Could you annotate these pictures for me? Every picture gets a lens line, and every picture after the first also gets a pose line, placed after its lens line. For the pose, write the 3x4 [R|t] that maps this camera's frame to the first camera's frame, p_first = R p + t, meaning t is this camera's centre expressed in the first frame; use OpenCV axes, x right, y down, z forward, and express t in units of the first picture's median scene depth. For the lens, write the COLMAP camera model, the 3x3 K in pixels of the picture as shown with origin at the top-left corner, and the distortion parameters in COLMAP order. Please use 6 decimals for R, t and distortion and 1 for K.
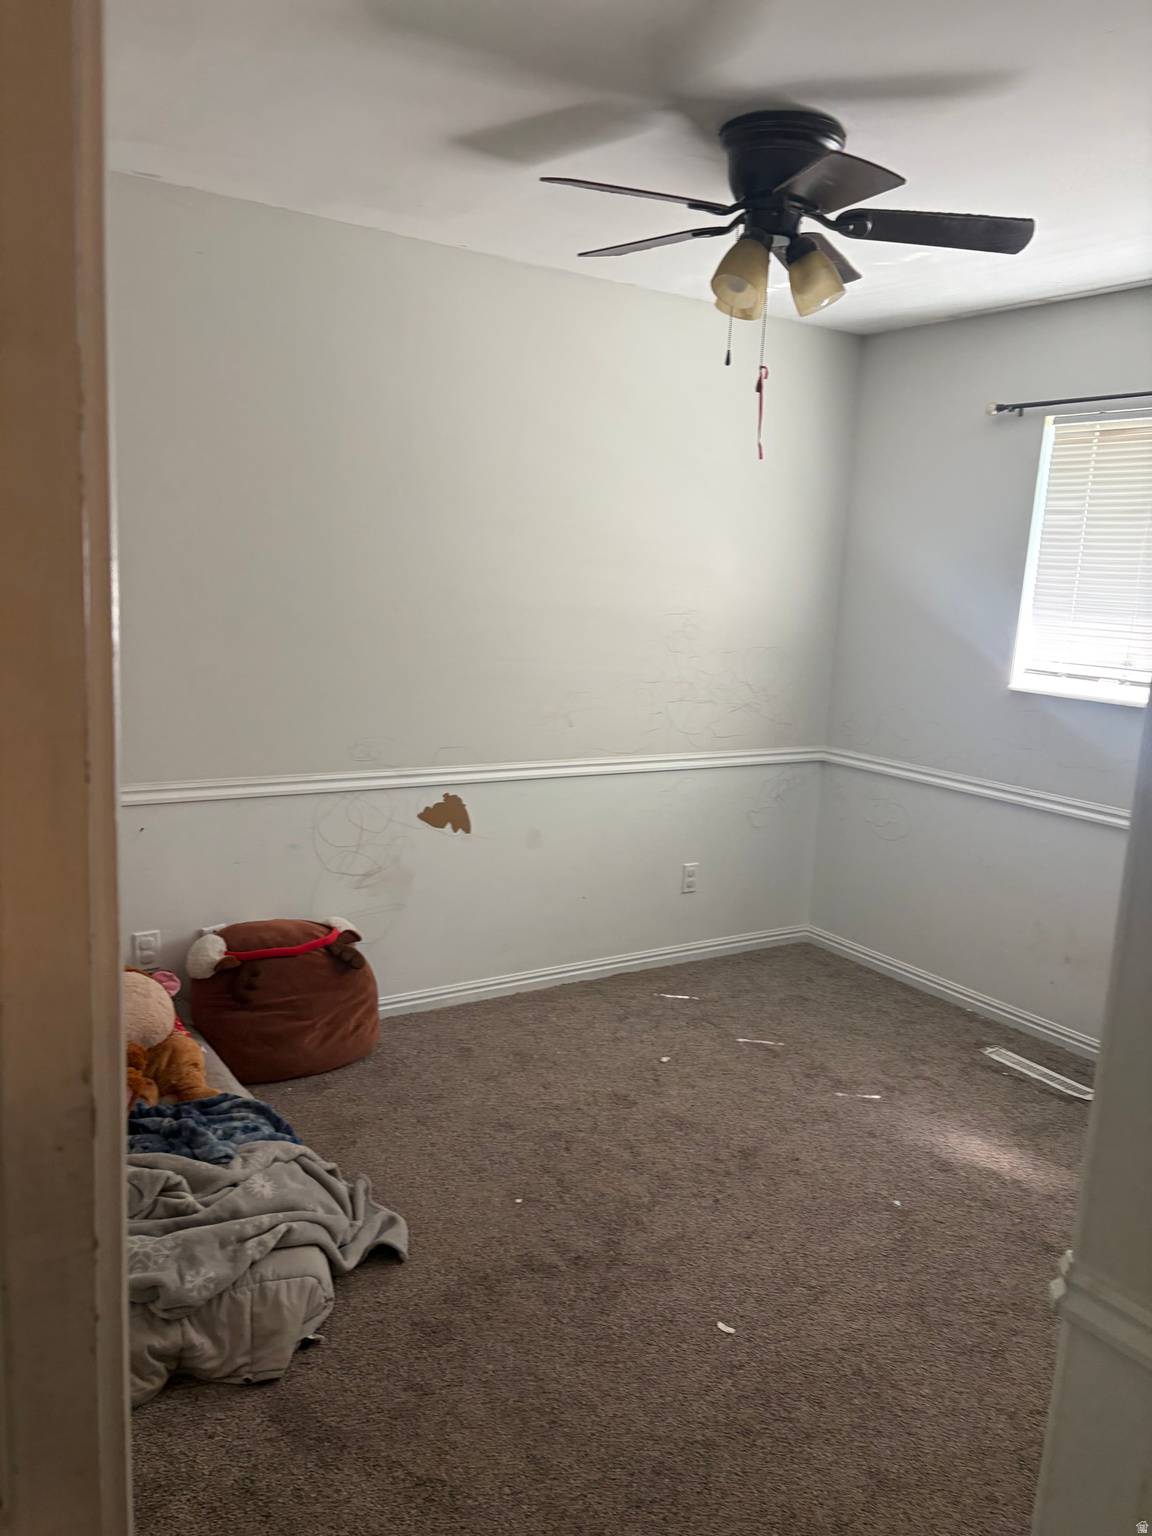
lens RADIAL K [[1160.9, 0, 577.1], [0, 1160.9, 769.4], [0, 0, 1]] dist [0.038976, -0.049405]
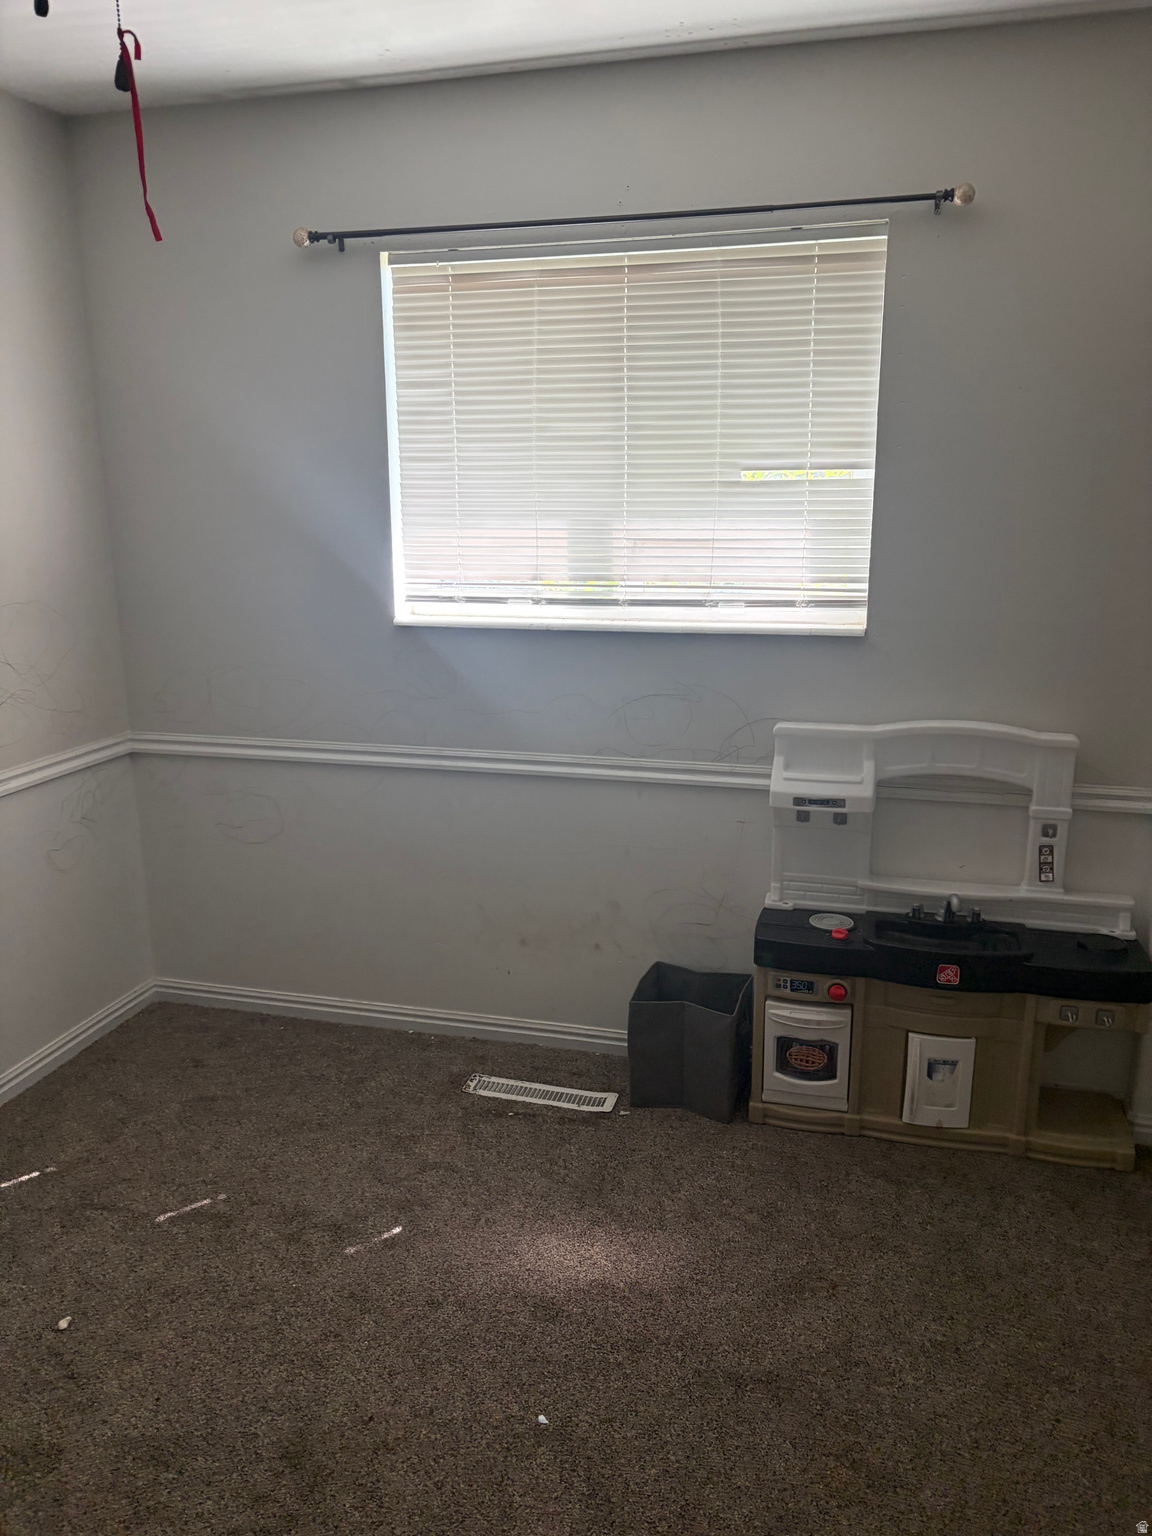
lens RADIAL K [[1151.7, 0, 571.6], [0, 1151.7, 777.2], [0, 0, 1]] dist [0.034226, -0.026505]
pose [[0.747718, -0.214411, 0.628447, -0.042062], [0.158579, 0.976707, 0.144554, -0.065024], [-0.644803, -0.008427, 0.764303, 0.363915]]
